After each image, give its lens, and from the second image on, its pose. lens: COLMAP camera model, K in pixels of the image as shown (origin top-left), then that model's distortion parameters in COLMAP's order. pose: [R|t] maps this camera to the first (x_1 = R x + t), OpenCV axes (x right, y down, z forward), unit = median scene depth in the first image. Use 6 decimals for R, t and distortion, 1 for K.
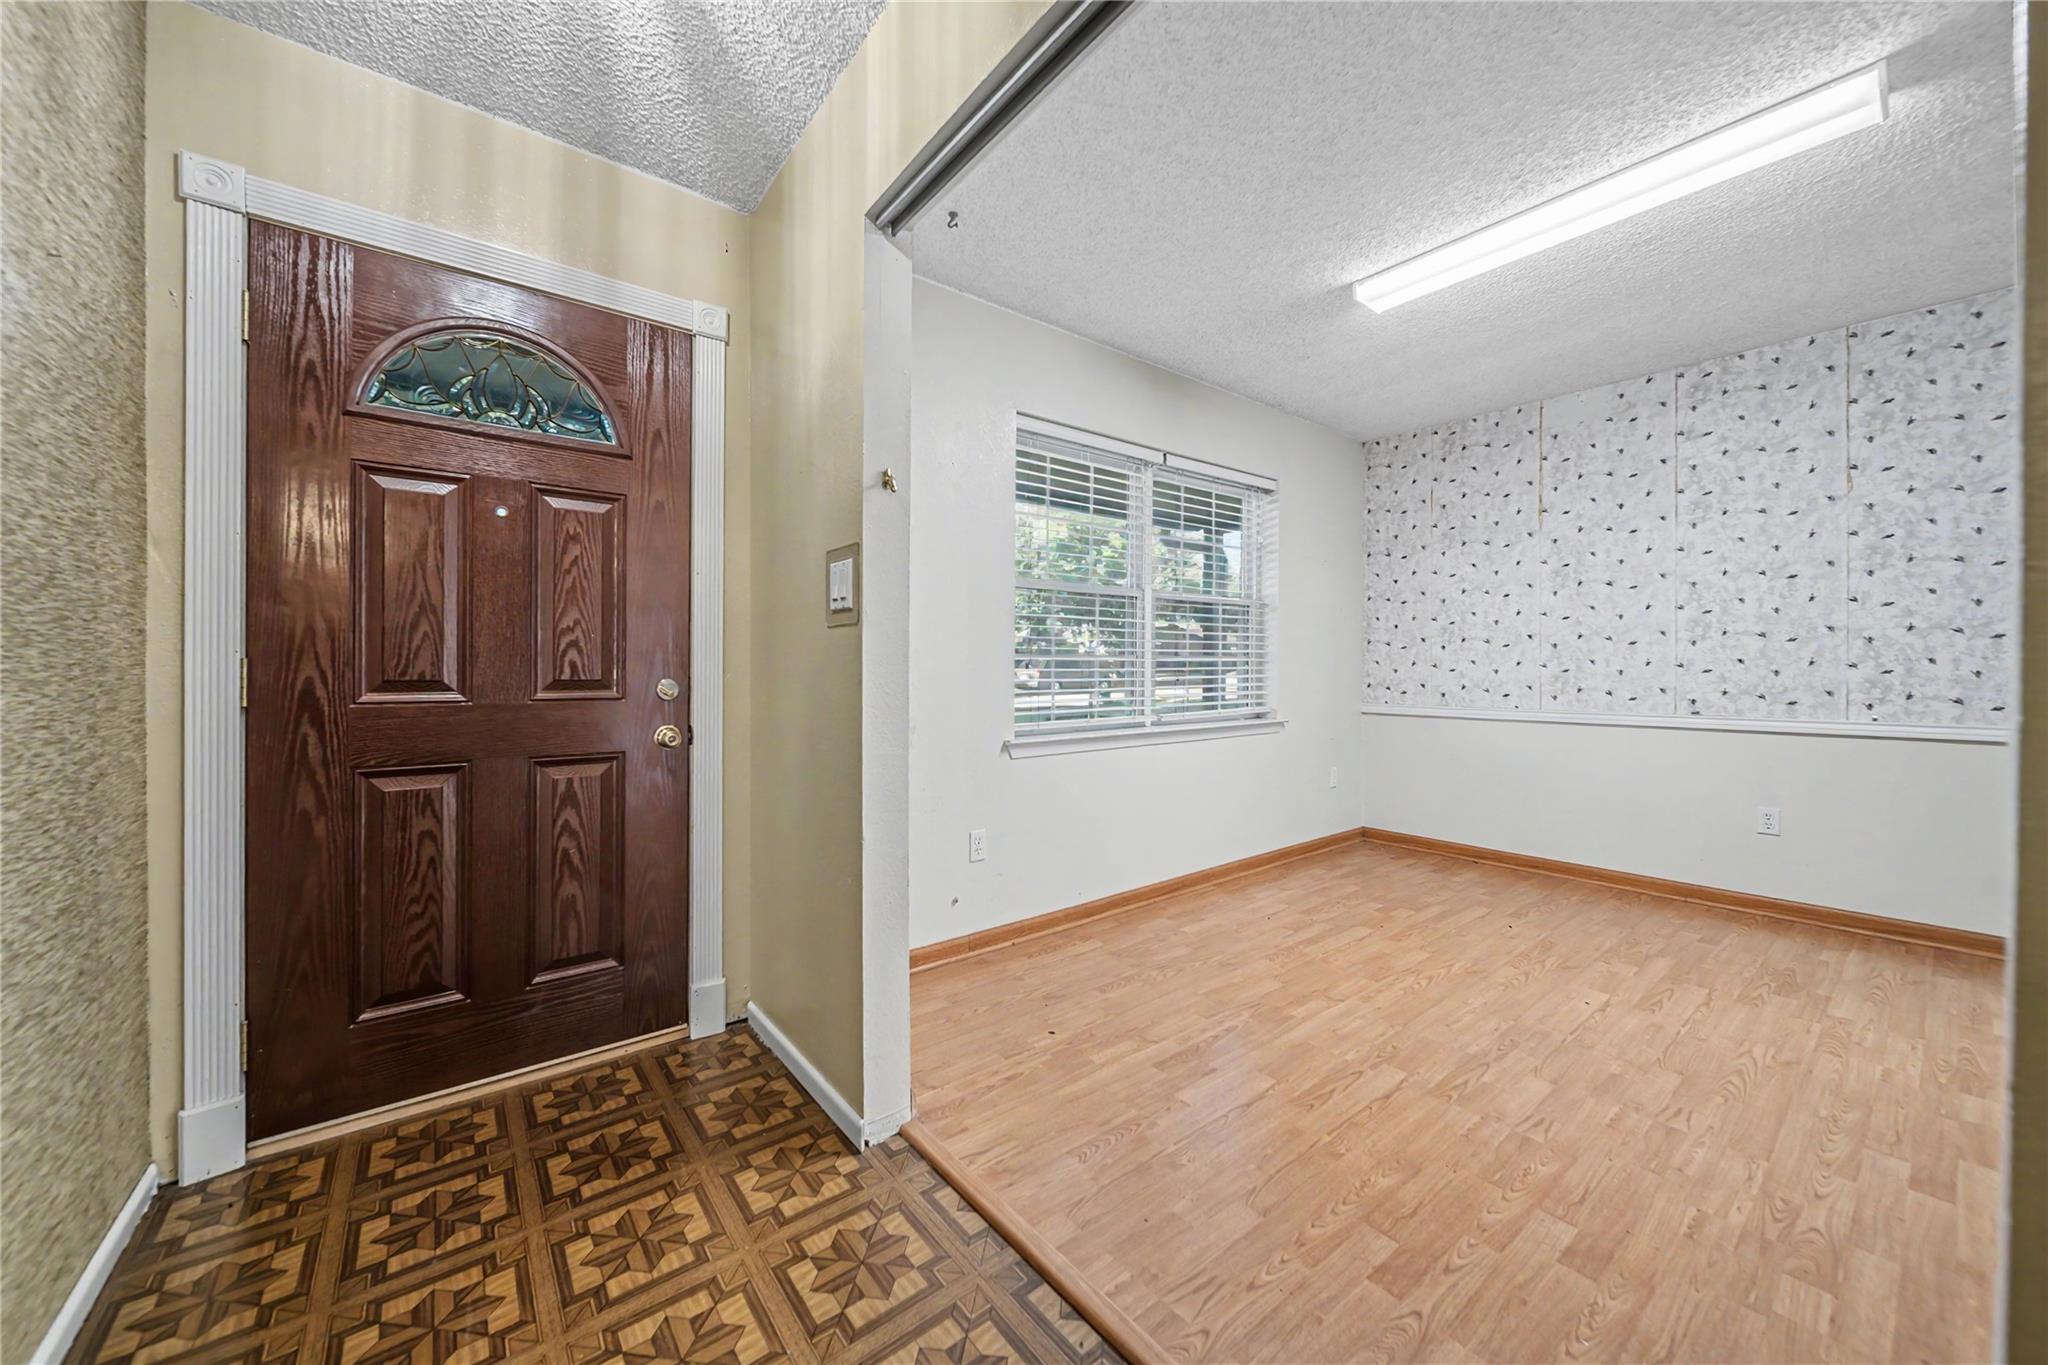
lens RADIAL K [[731.2, 0, 1021.7], [0, 731.2, 670.5], [0, 0, 1]] dist [-0.000045, -0.000541]
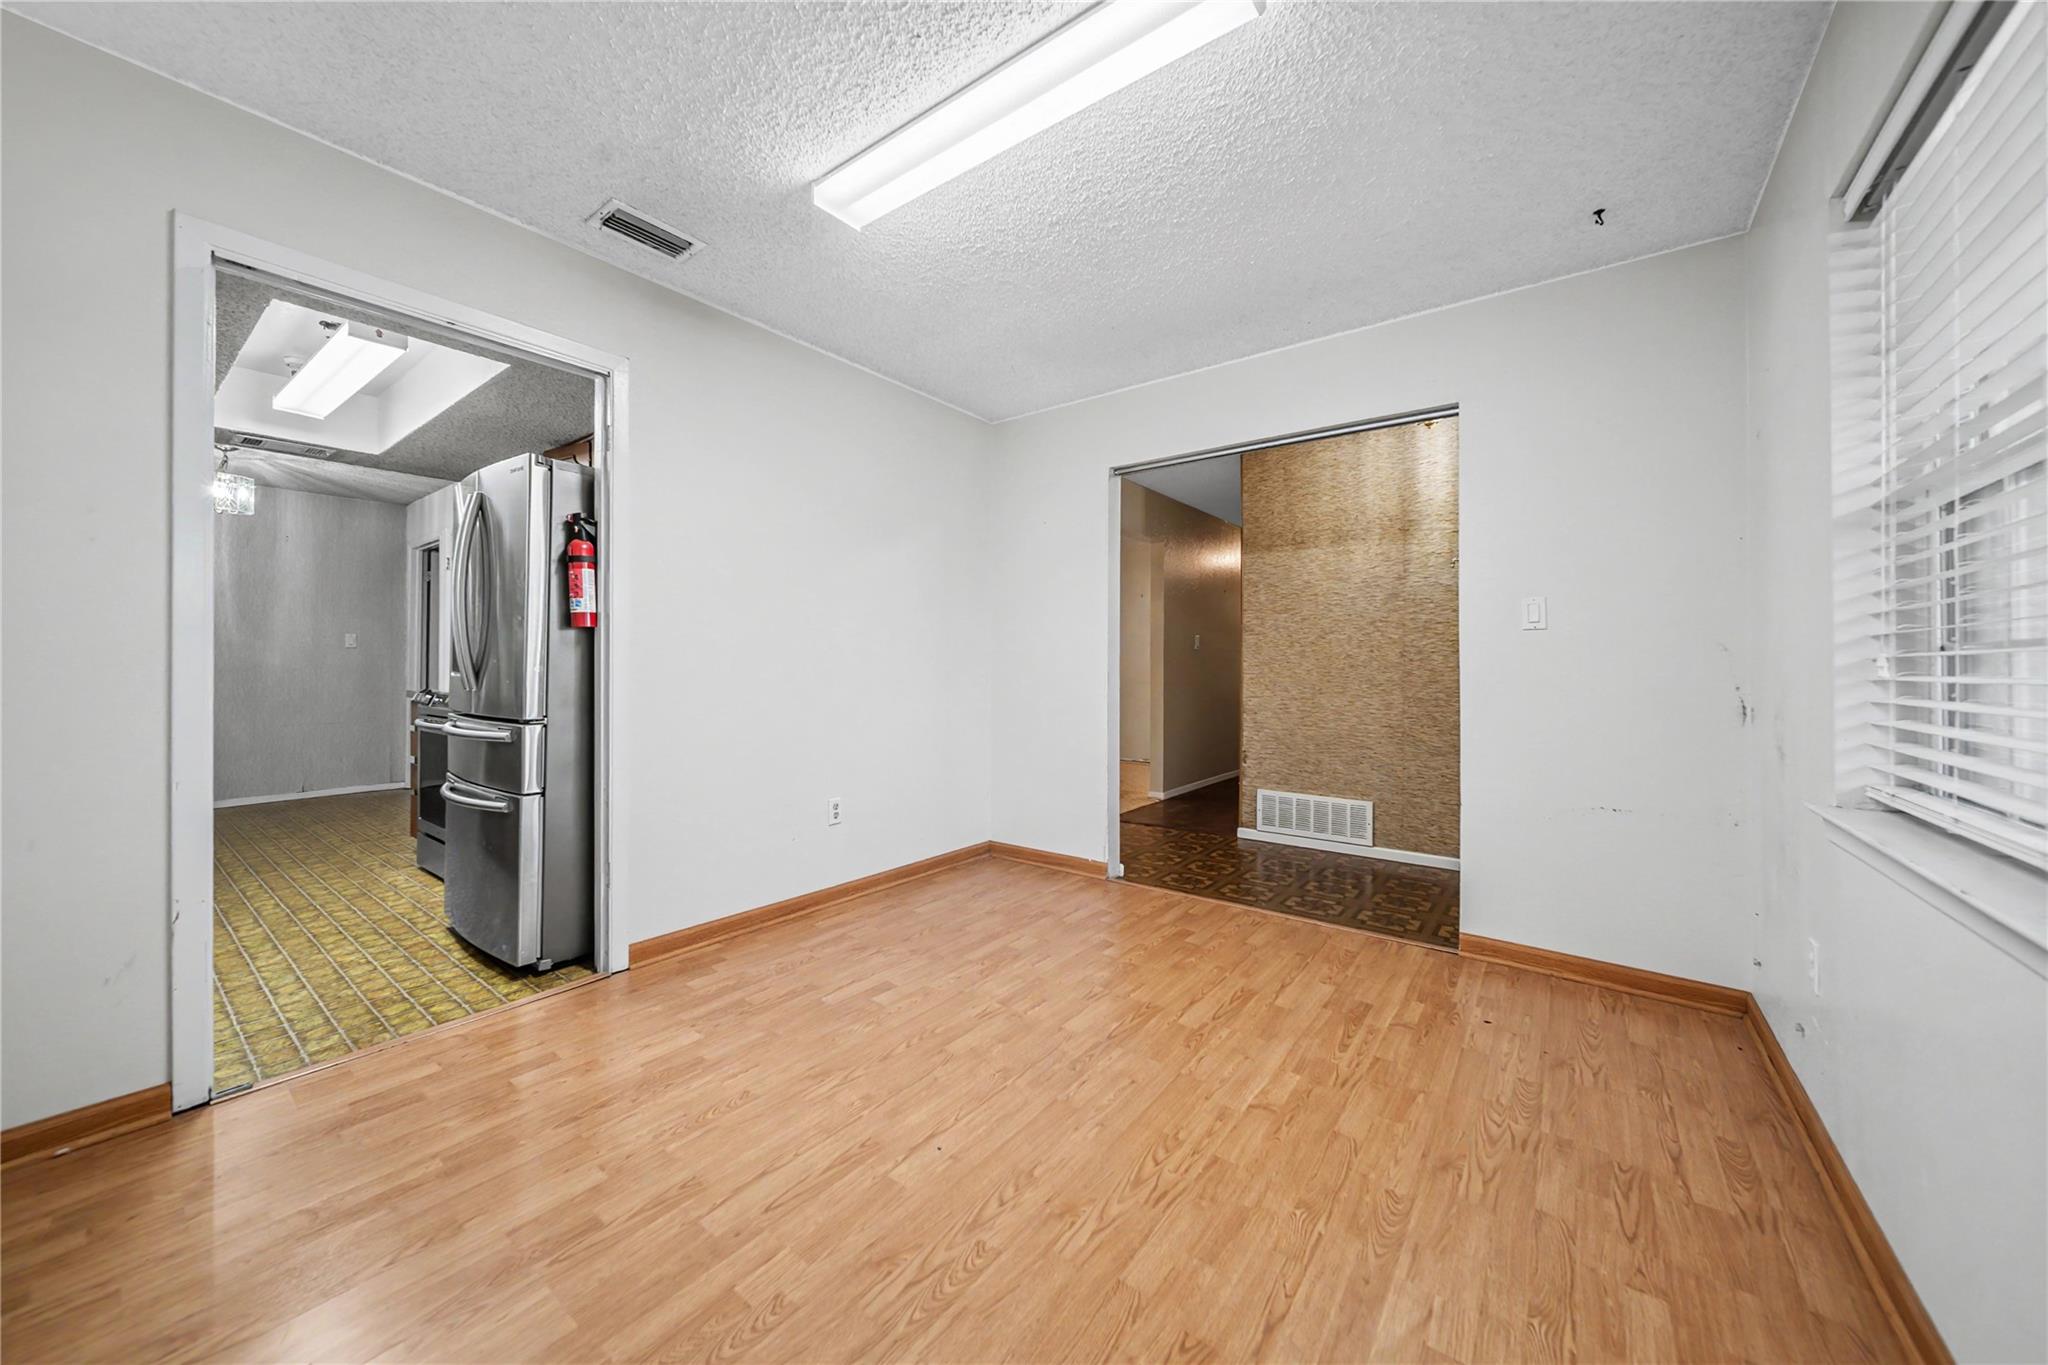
lens RADIAL K [[731.2, 0, 1023.3], [0, 731.2, 667.3], [0, 0, 1]] dist [-0.000045, -0.000541]
pose [[-0.965959, -0.006535, -0.258611, 1.011631], [-0.008552, 0.999941, 0.006675, -0.012442], [0.258552, 0.008659, -0.965958, 1.945540]]
